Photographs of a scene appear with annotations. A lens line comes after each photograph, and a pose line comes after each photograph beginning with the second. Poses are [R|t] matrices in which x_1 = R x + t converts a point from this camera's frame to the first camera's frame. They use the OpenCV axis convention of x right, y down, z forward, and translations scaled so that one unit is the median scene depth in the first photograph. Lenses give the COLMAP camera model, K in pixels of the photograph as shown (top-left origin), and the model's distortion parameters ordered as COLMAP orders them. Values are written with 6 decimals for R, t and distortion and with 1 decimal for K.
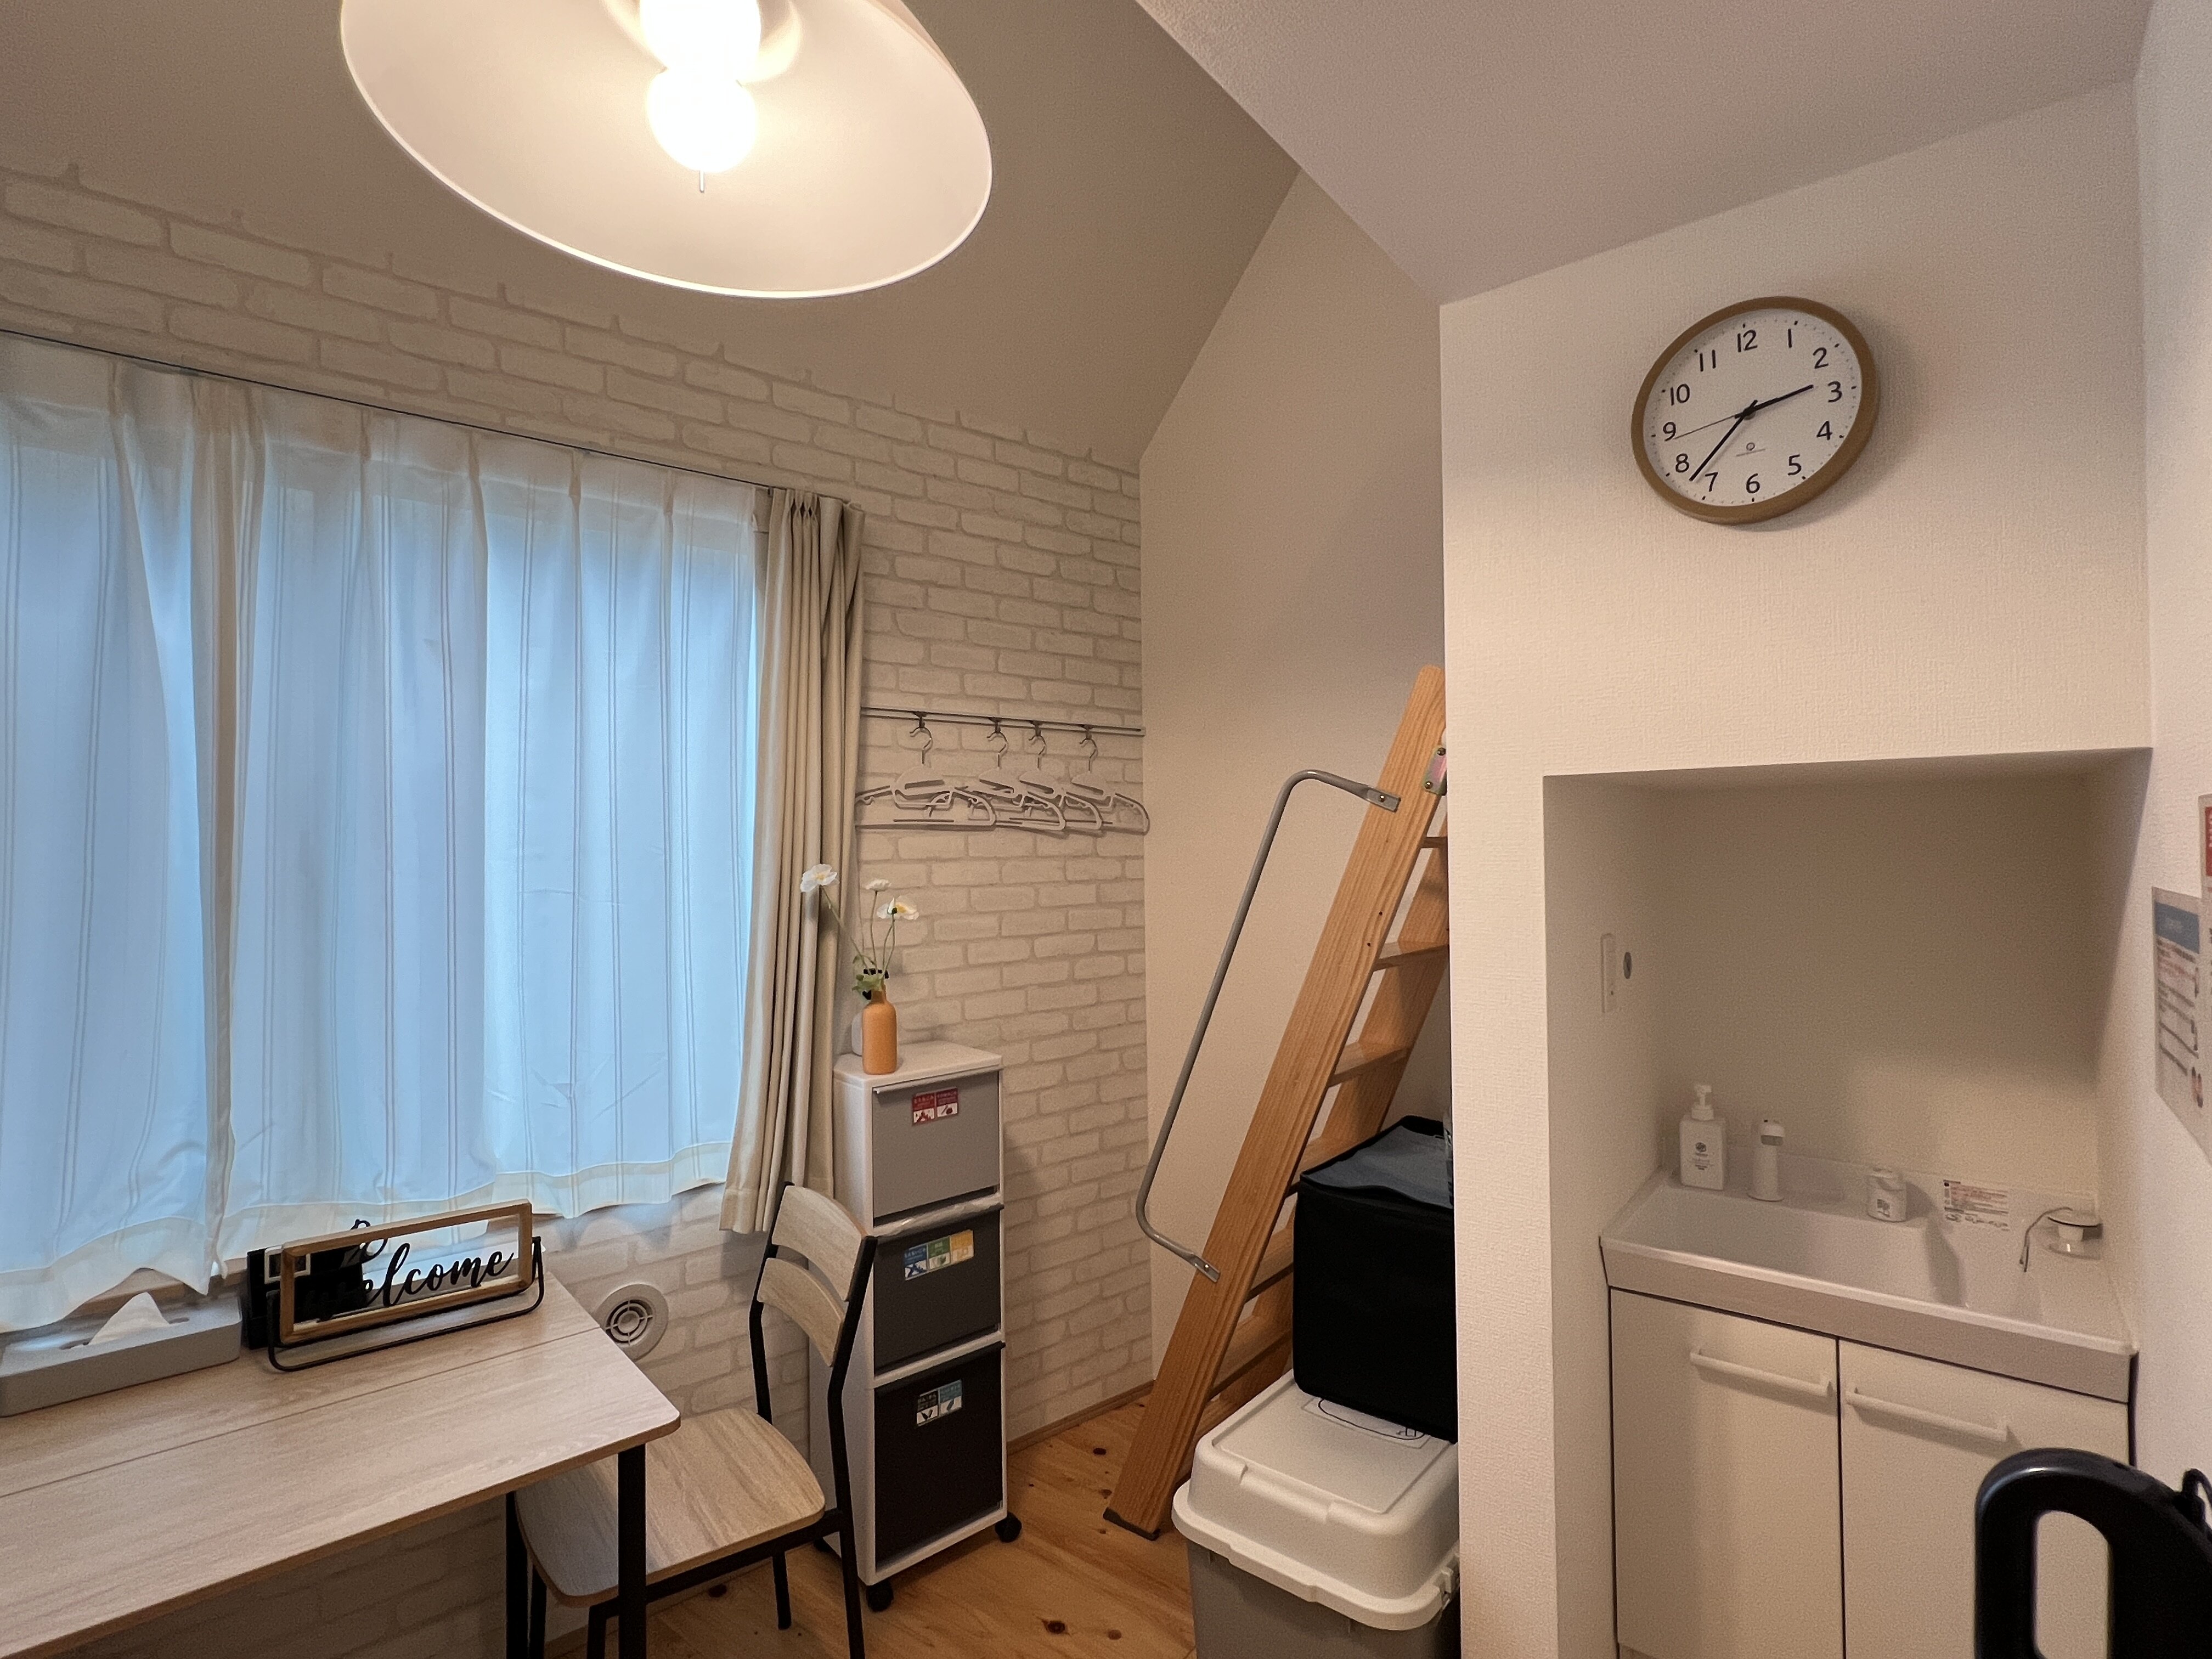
lens RADIAL K [[1097.5, 0, 1106.0], [0, 1097.5, 829.5], [0, 0, 1]] dist [-0.000192, -0.000421]
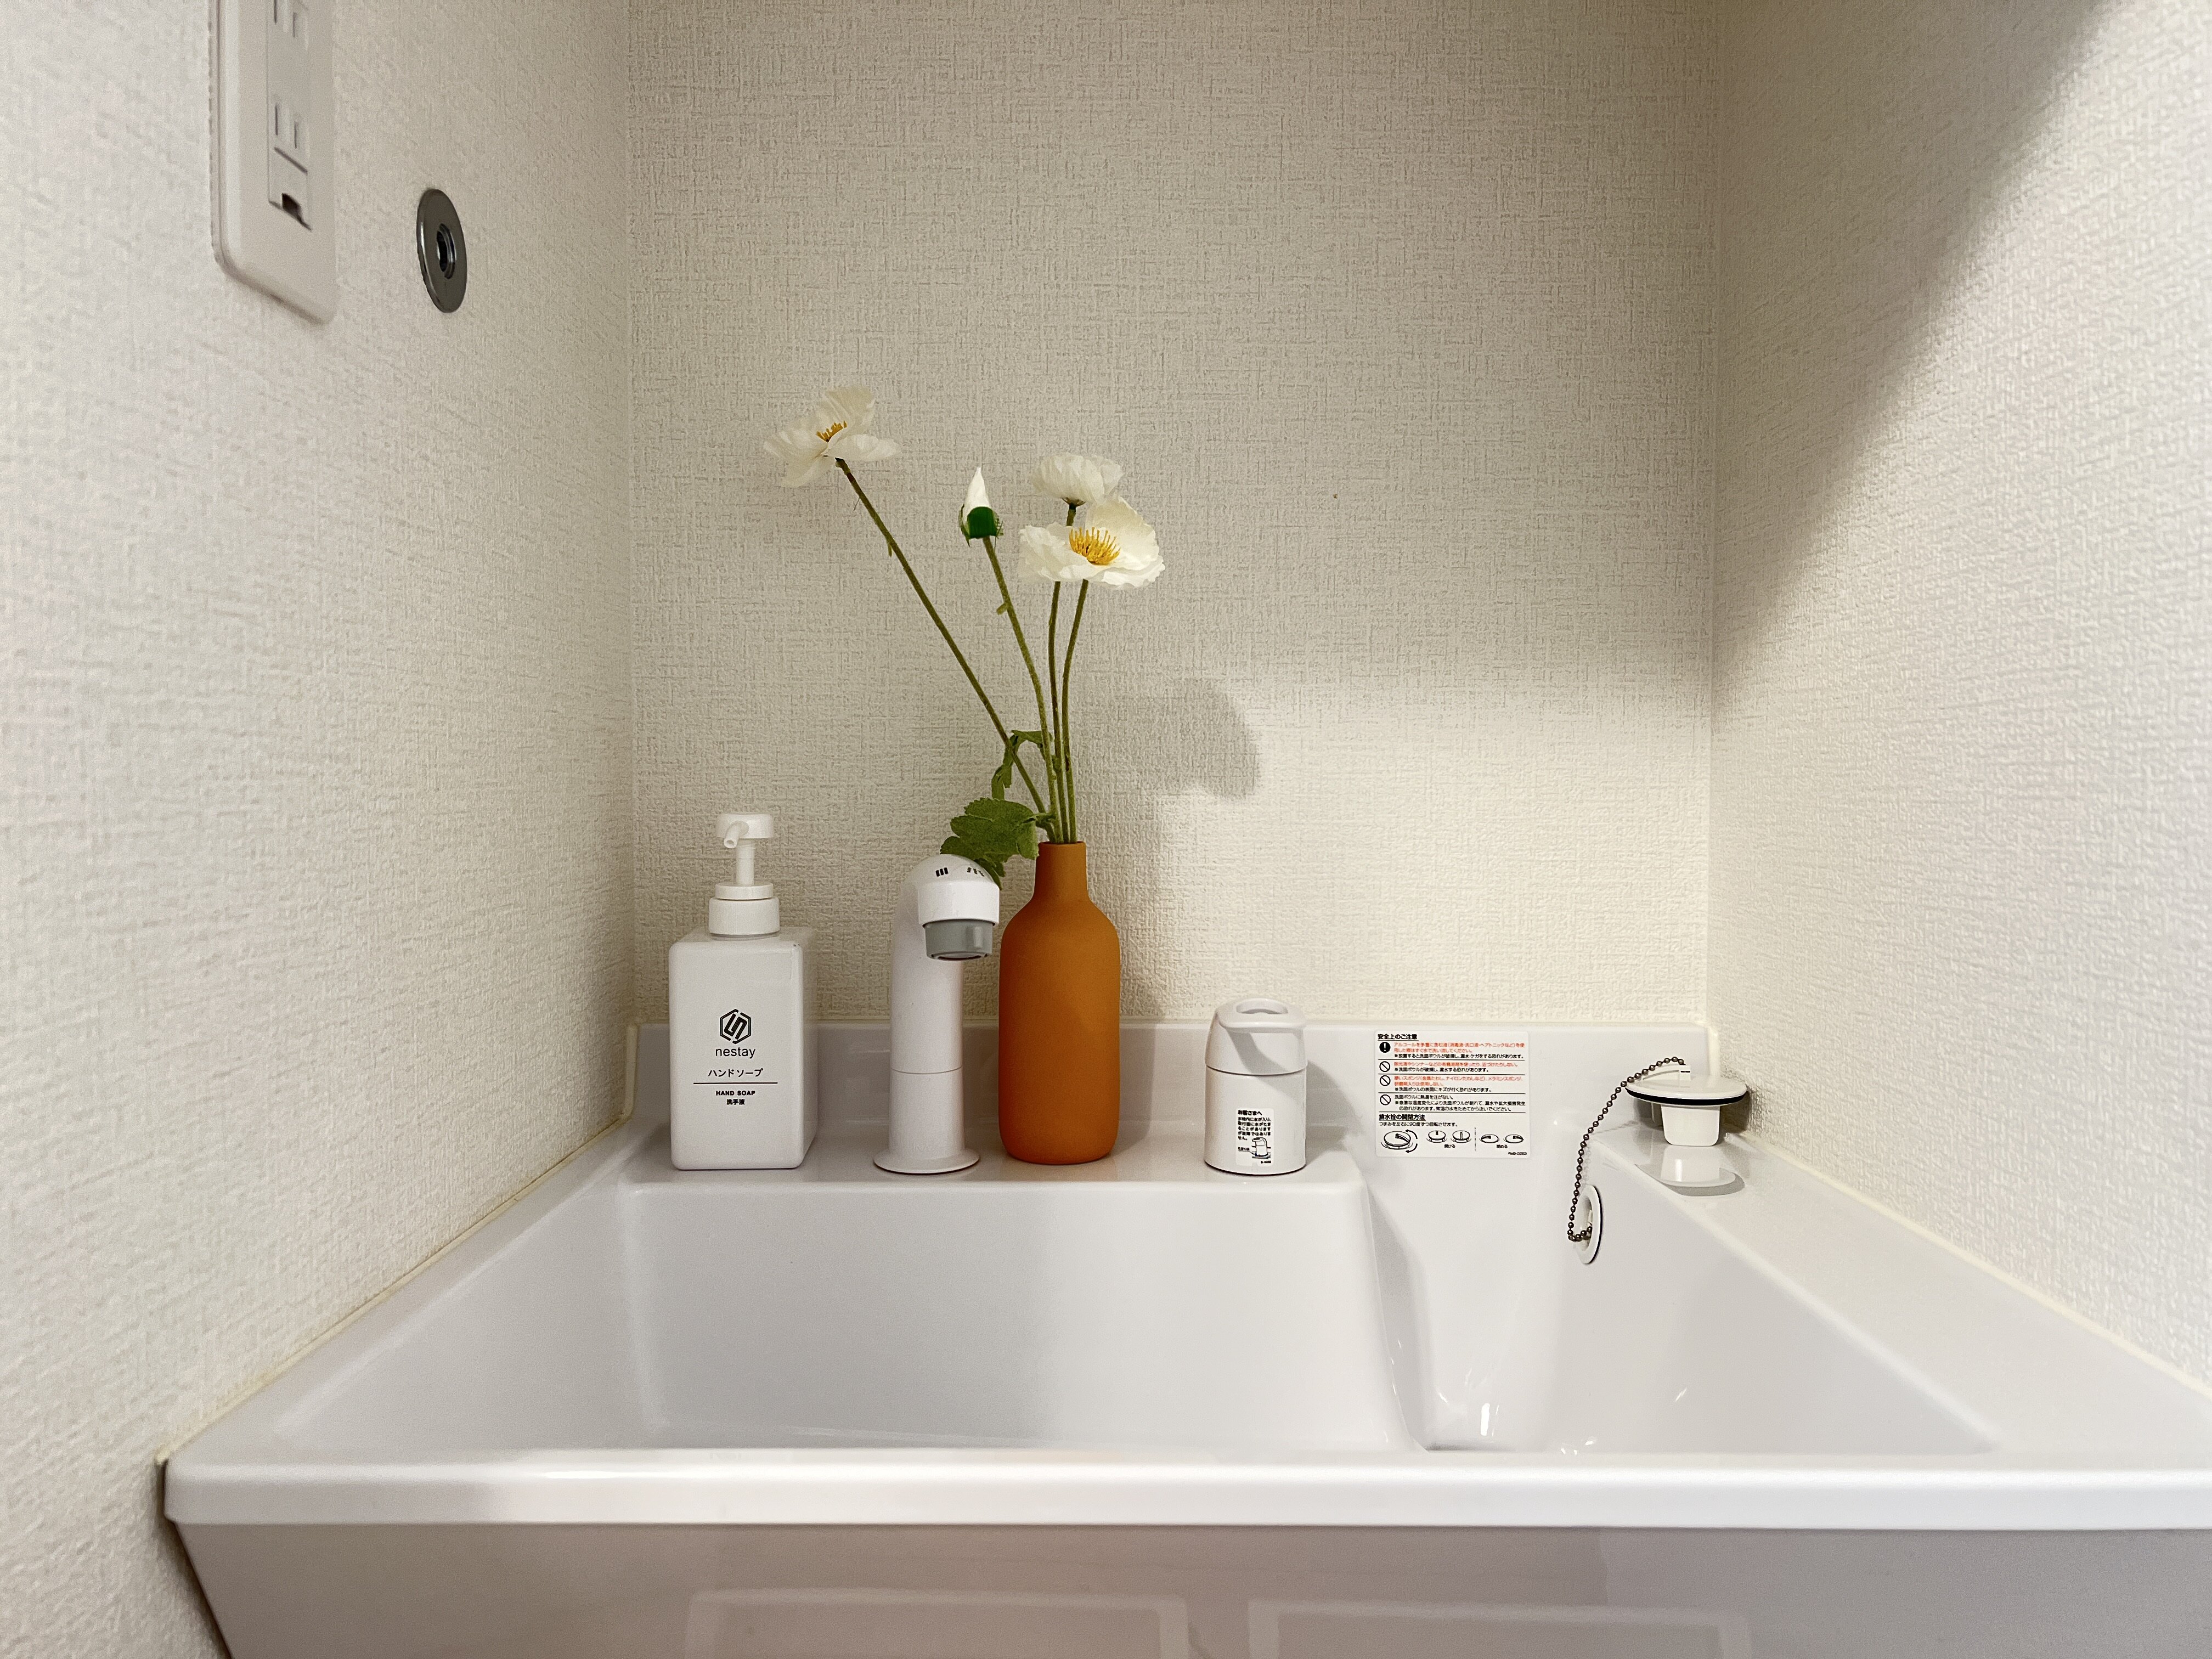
lens RADIAL K [[1687.1, 0, 1106.0], [0, 1687.1, 829.5], [0, 0, 1]] dist [0.048117, -0.059258]
pose [[0.780470, -0.002097, 0.625189, 0.343790], [-0.014708, 0.999656, 0.021714, 0.228383], [-0.625020, -0.026143, 0.780171, 0.600597]]
